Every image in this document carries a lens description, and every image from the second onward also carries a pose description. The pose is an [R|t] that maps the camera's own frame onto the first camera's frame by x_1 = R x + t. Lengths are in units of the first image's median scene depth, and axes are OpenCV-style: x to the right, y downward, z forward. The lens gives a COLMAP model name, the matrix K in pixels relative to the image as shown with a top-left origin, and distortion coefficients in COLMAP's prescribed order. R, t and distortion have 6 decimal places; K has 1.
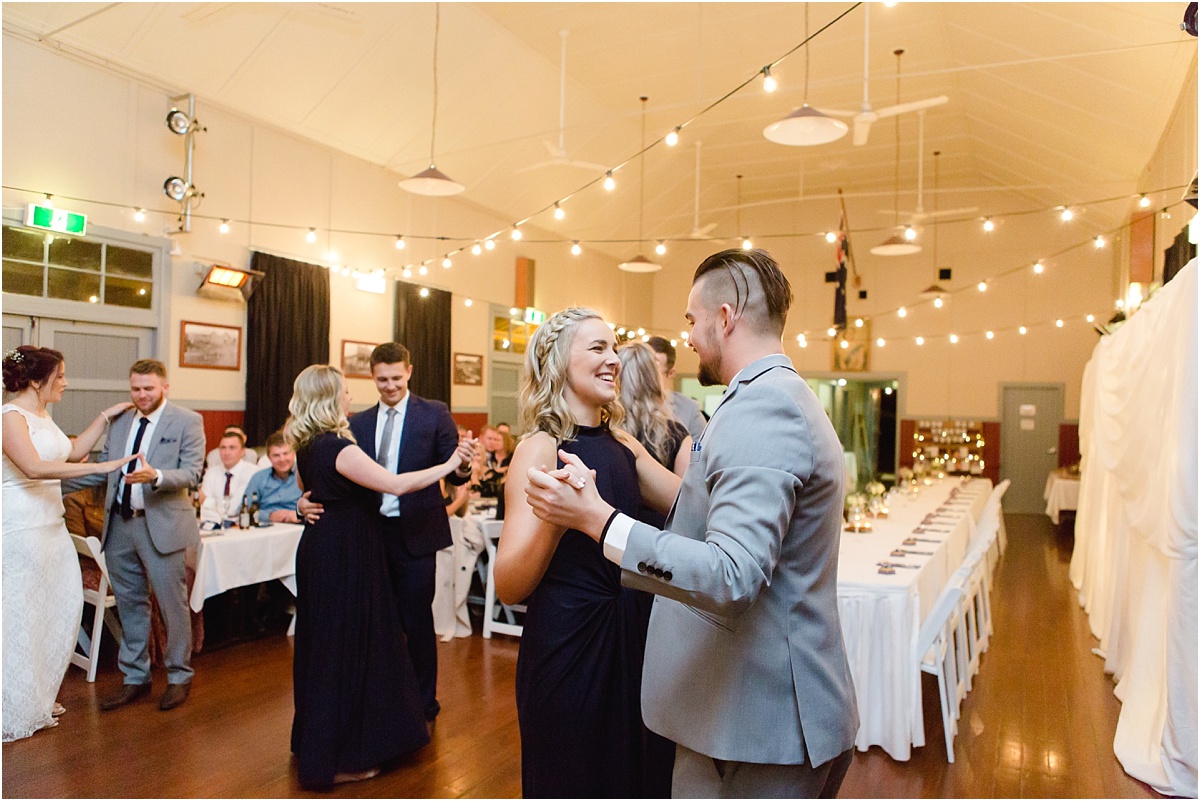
lens RADIAL K [[766.2, 0, 600.0], [0, 766.2, 405.7], [0, 0, 1]] dist [0.003319, 0.000444]
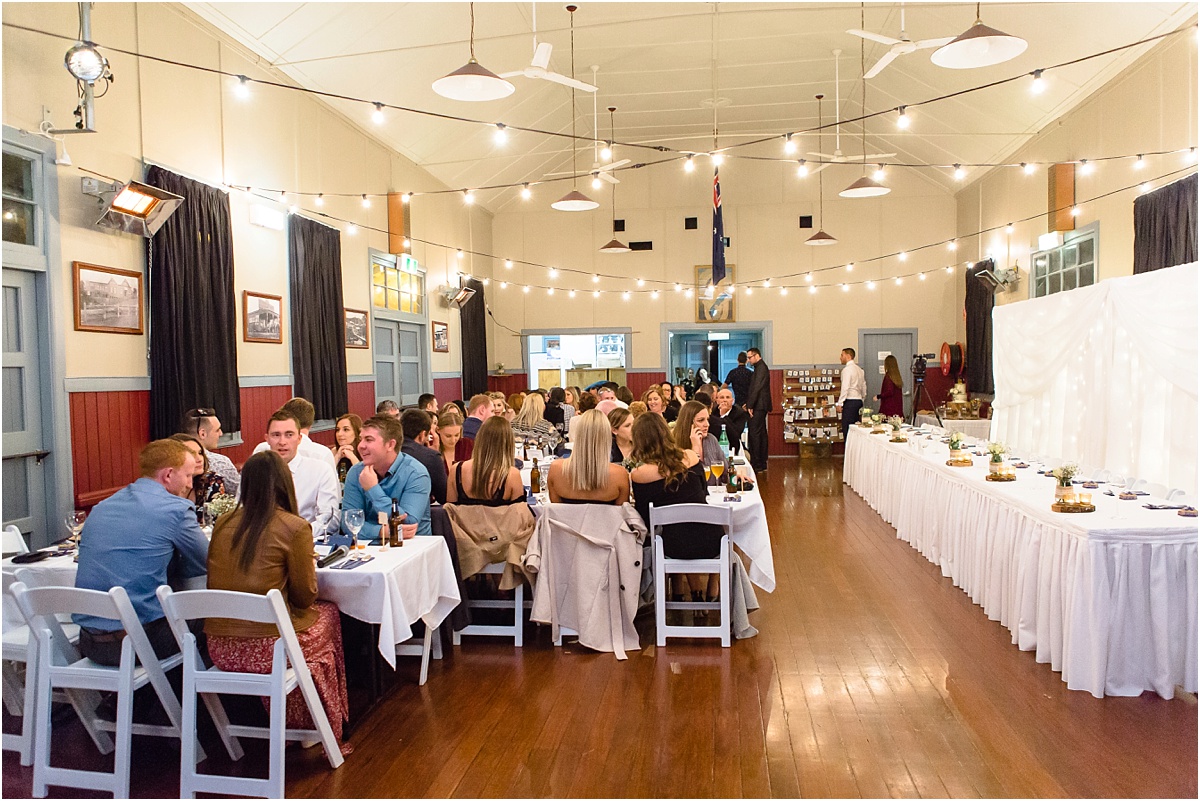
lens RADIAL K [[835.1, 0, 597.2], [0, 835.1, 399.8], [0, 0, 1]] dist [-0.004010, -0.000553]
pose [[0.937511, -0.054859, 0.343604, -0.302728], [0.041942, 0.998110, 0.044919, -0.002261], [-0.345419, -0.027701, 0.938040, 0.114439]]
